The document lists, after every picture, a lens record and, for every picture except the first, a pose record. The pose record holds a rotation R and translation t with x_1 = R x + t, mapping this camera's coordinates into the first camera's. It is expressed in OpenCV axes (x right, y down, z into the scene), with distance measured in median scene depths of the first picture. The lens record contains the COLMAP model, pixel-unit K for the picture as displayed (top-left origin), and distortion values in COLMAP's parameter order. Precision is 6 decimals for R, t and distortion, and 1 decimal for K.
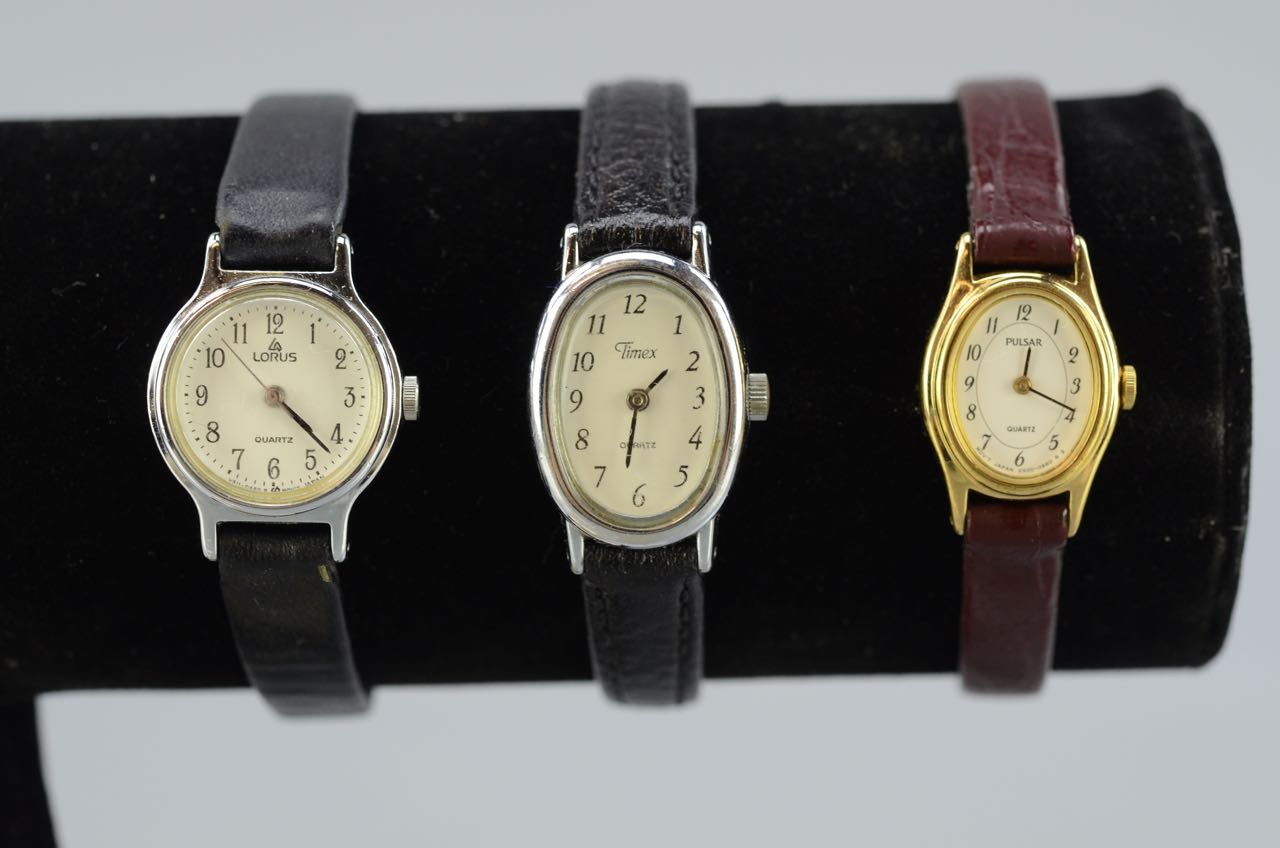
lens RADIAL K [[3354.5, 0, 635.5], [0, 3354.5, 424.3], [0, 0, 1]] dist [-0.044764, 0.000000]
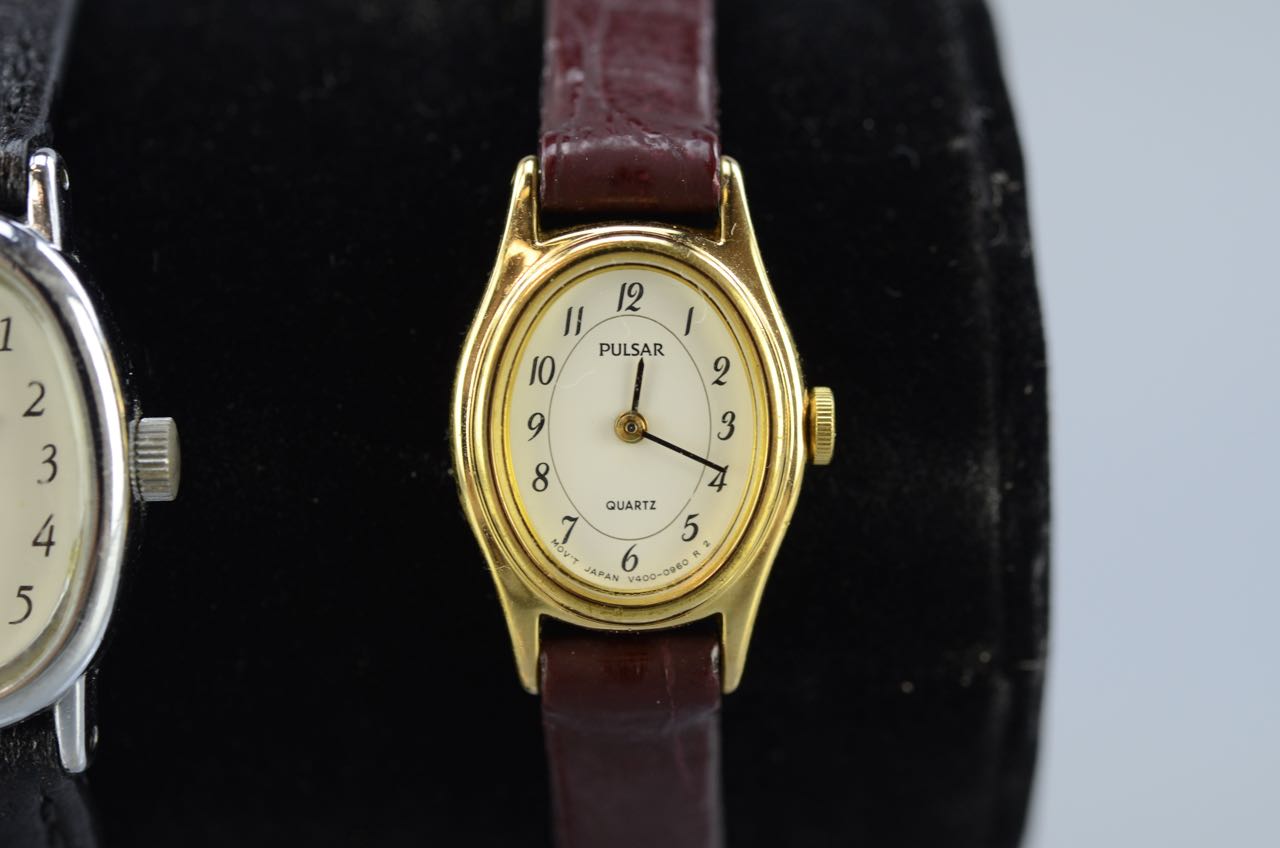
lens RADIAL K [[3354.5, 0, 642.0], [0, 3354.5, 418.0], [0, 0, 1]] dist [-0.044764, 0.000000]
pose [[0.999704, -0.023423, 0.006643, 0.113011], [0.023343, 0.999656, 0.011944, -0.019684], [-0.006920, -0.011785, 0.999907, 0.438753]]
